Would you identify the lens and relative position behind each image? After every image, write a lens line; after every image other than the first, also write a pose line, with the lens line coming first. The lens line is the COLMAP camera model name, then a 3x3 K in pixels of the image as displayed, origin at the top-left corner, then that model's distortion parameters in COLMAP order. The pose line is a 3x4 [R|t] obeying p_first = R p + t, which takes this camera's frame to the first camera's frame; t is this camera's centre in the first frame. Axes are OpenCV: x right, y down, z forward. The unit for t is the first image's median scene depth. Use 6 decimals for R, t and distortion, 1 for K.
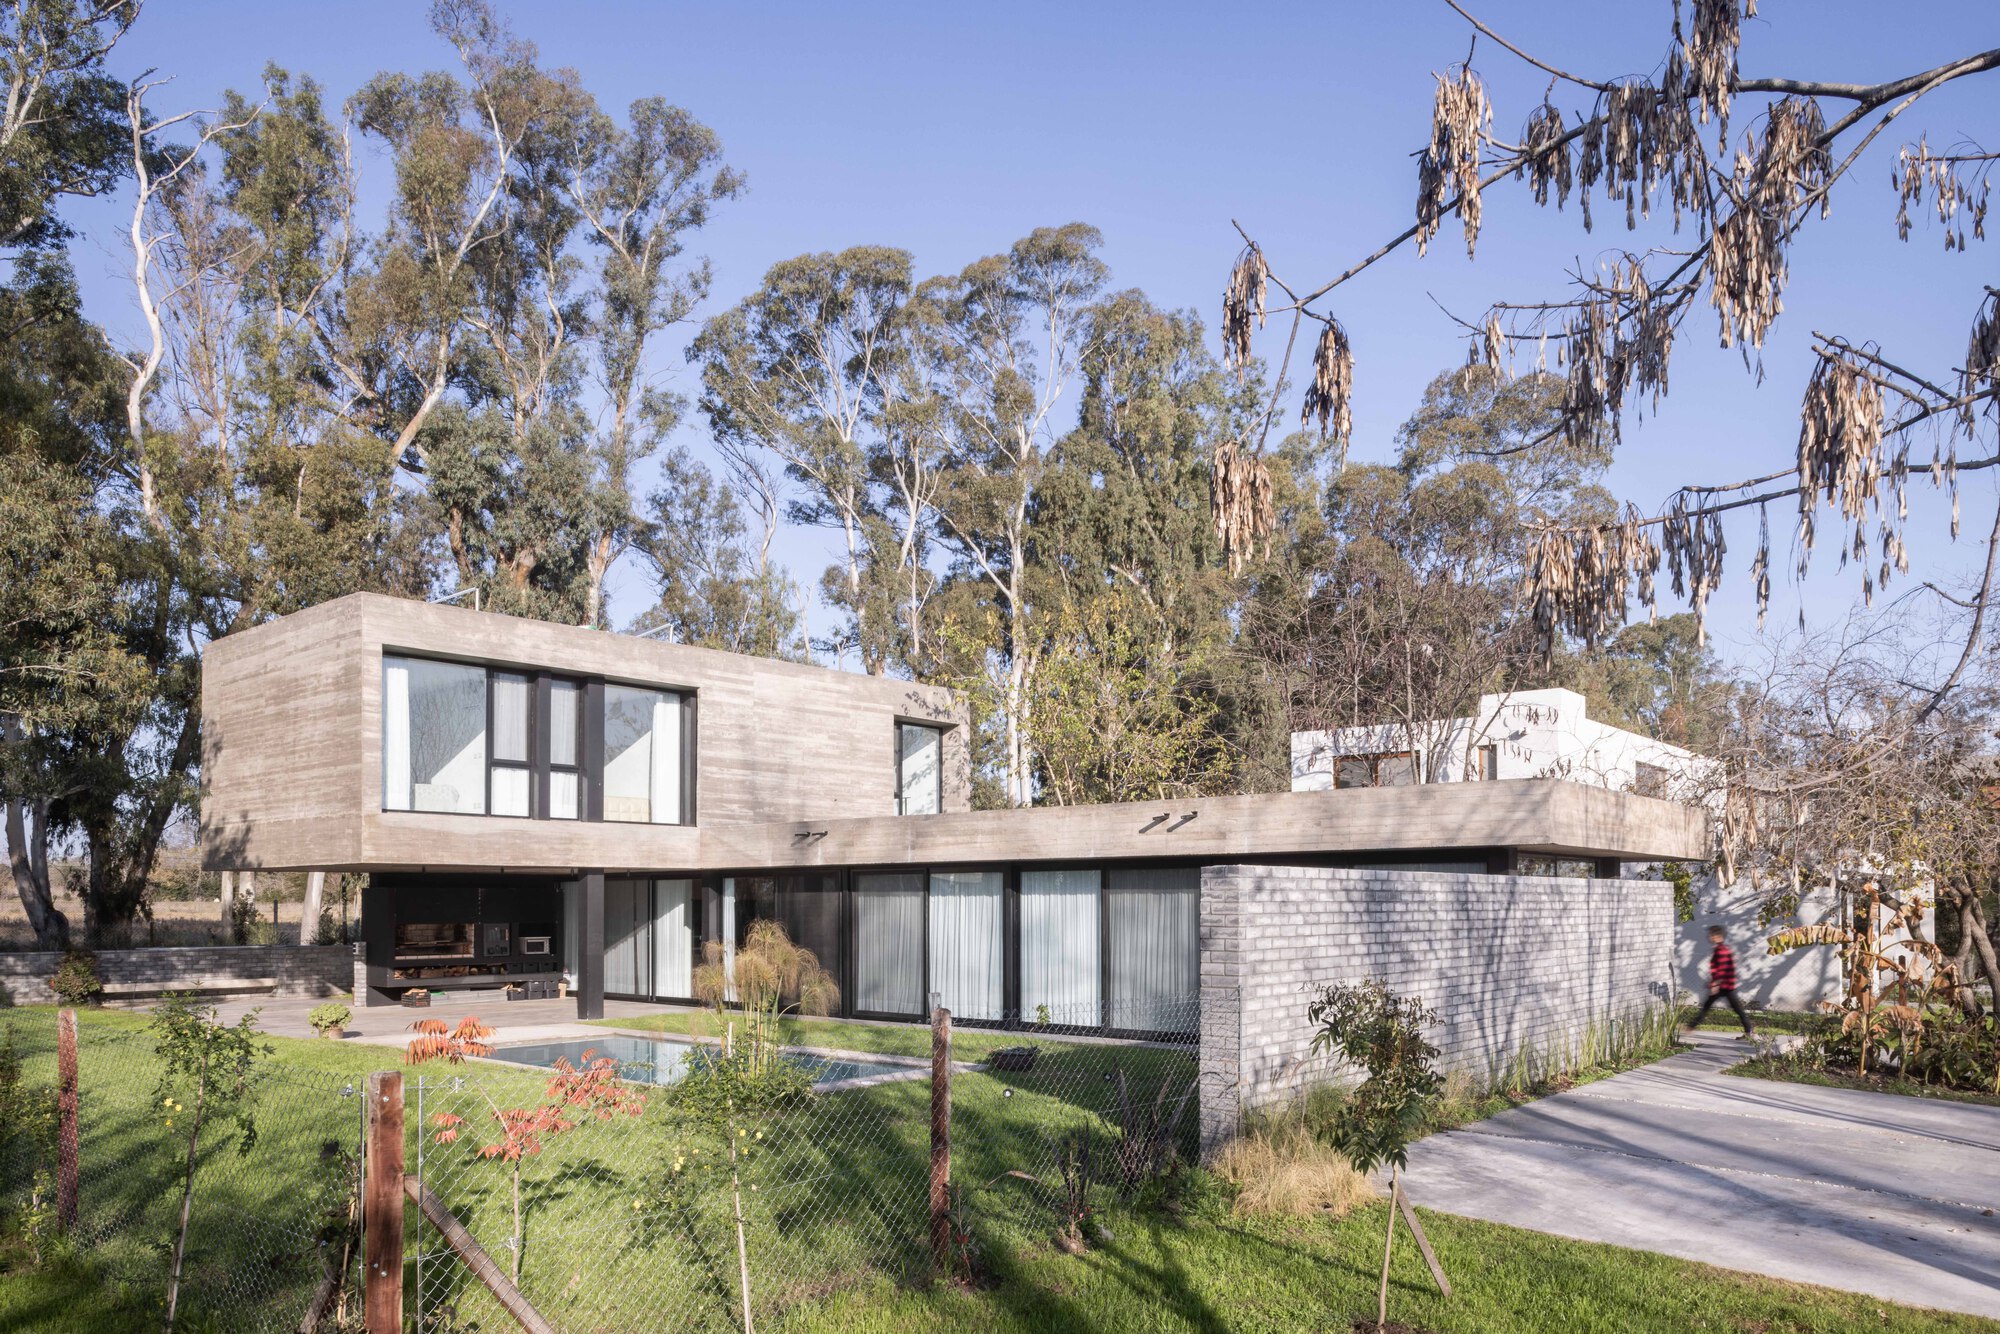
lens RADIAL K [[1382.8, 0, 993.5], [0, 1382.8, 856.6], [0, 0, 1]] dist [-0.068926, 0.055233]
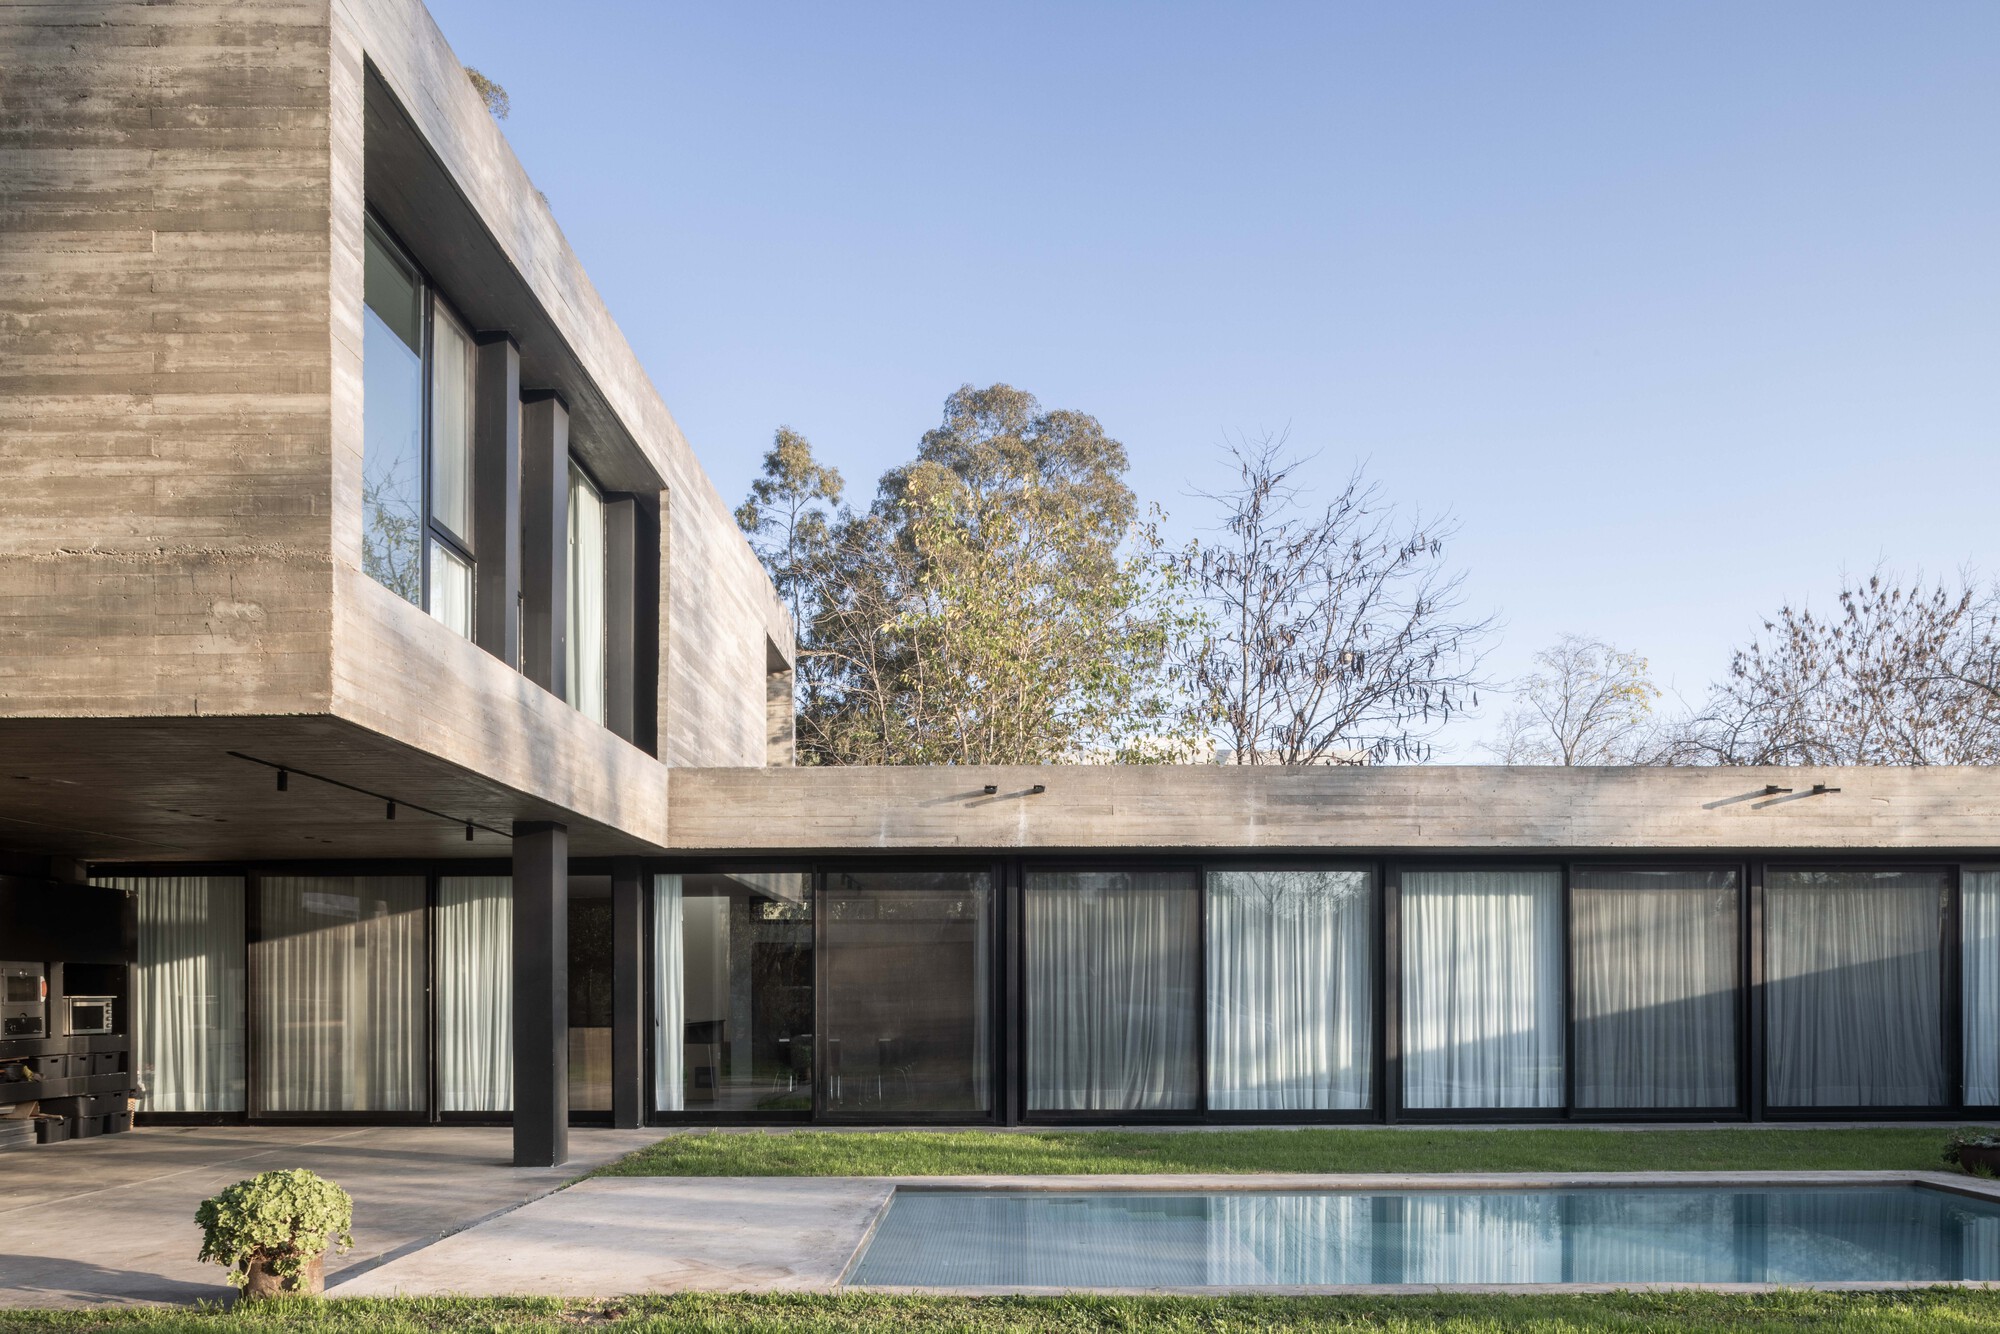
lens RADIAL K [[1412.9, 0, 1035.0], [0, 1412.9, 982.3], [0, 0, 1]] dist [-0.046492, 0.030938]
pose [[0.762202, 0.007788, 0.647292, -0.236760], [-0.019530, 0.999749, 0.010968, 0.026158], [-0.647044, -0.021002, 0.762163, 0.278777]]
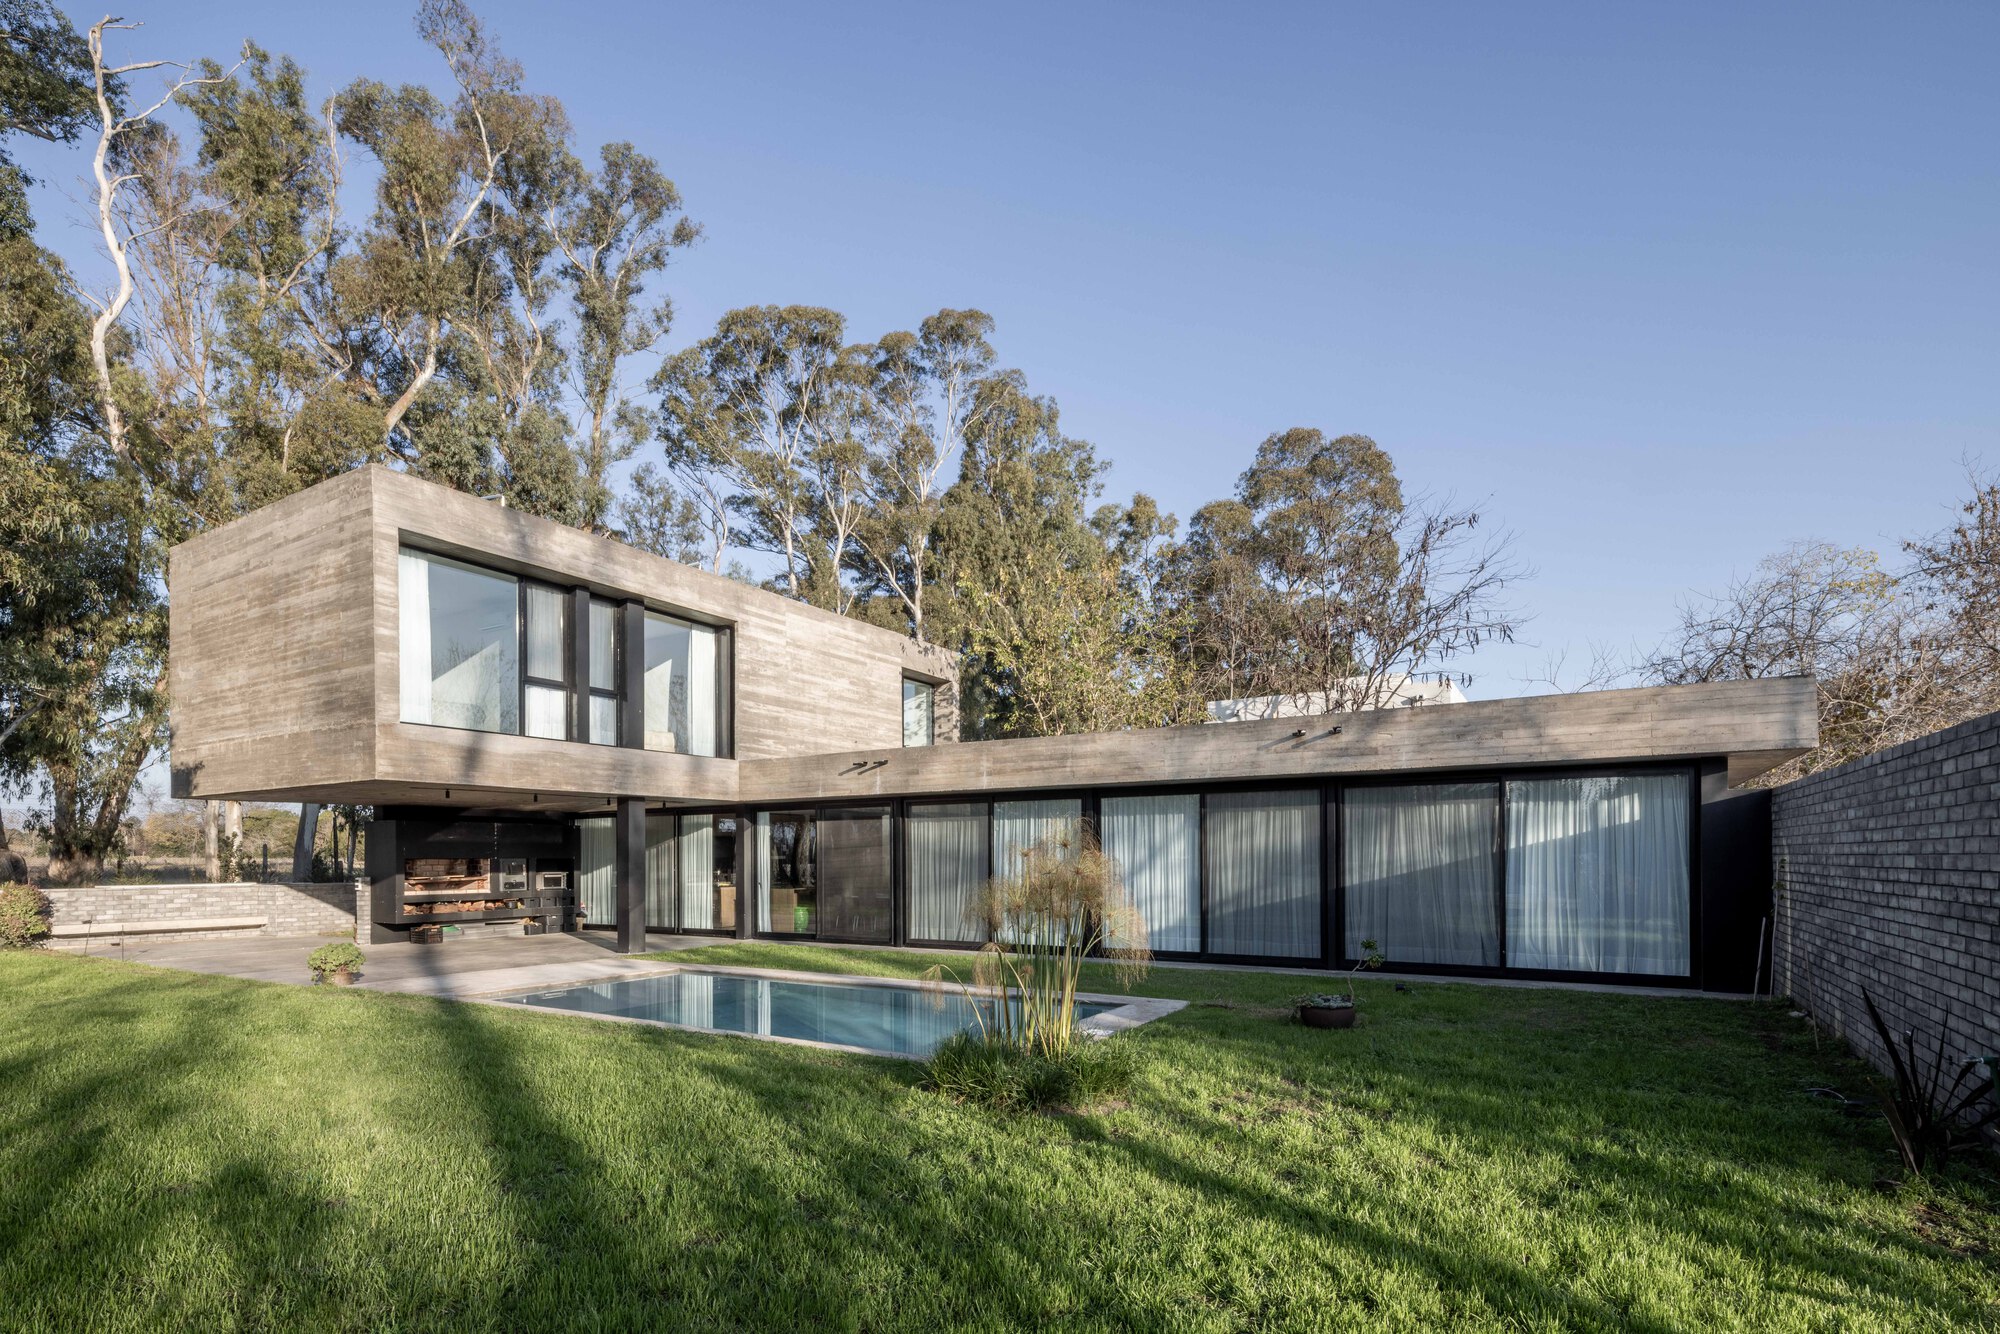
lens RADIAL K [[968.0, 0, 988.5], [0, 968.0, 843.5], [0, 0, 1]] dist [-0.000055, -0.000268]
pose [[0.987942, -0.000097, 0.154825, -0.076094], [-0.002455, 0.999864, 0.016288, 0.014951], [-0.154806, -0.016472, 0.987808, 0.145875]]
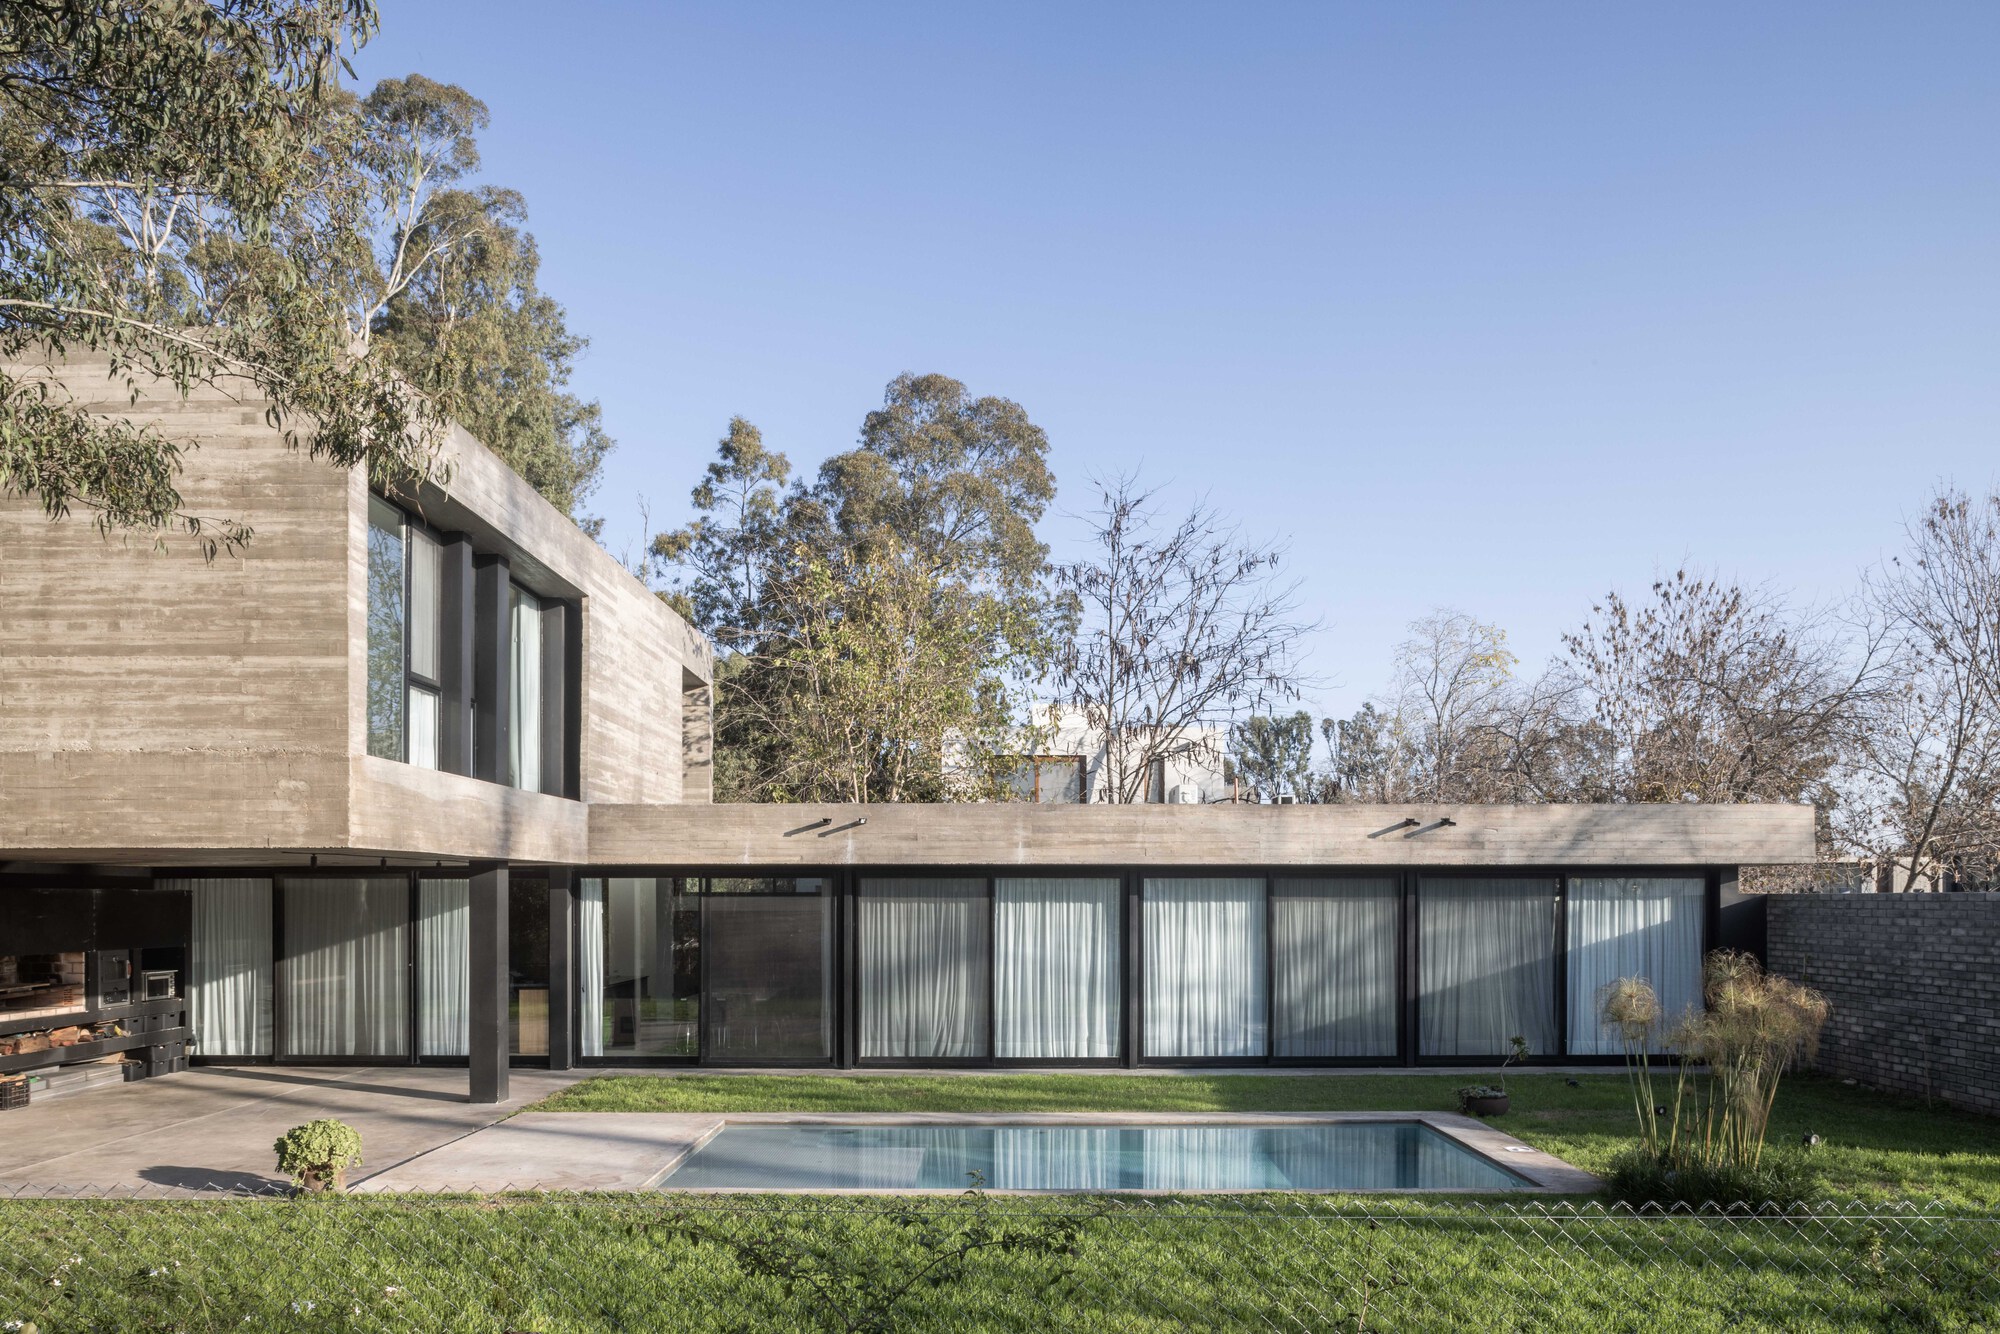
lens RADIAL K [[1396.8, 0, 1025.8], [0, 1396.8, 890.6], [0, 0, 1]] dist [-0.069074, 0.059564]
pose [[0.758218, 0.009276, 0.651936, -0.264205], [-0.022087, 0.999690, 0.011463, 0.004893], [-0.651627, -0.023091, 0.758188, 0.183542]]
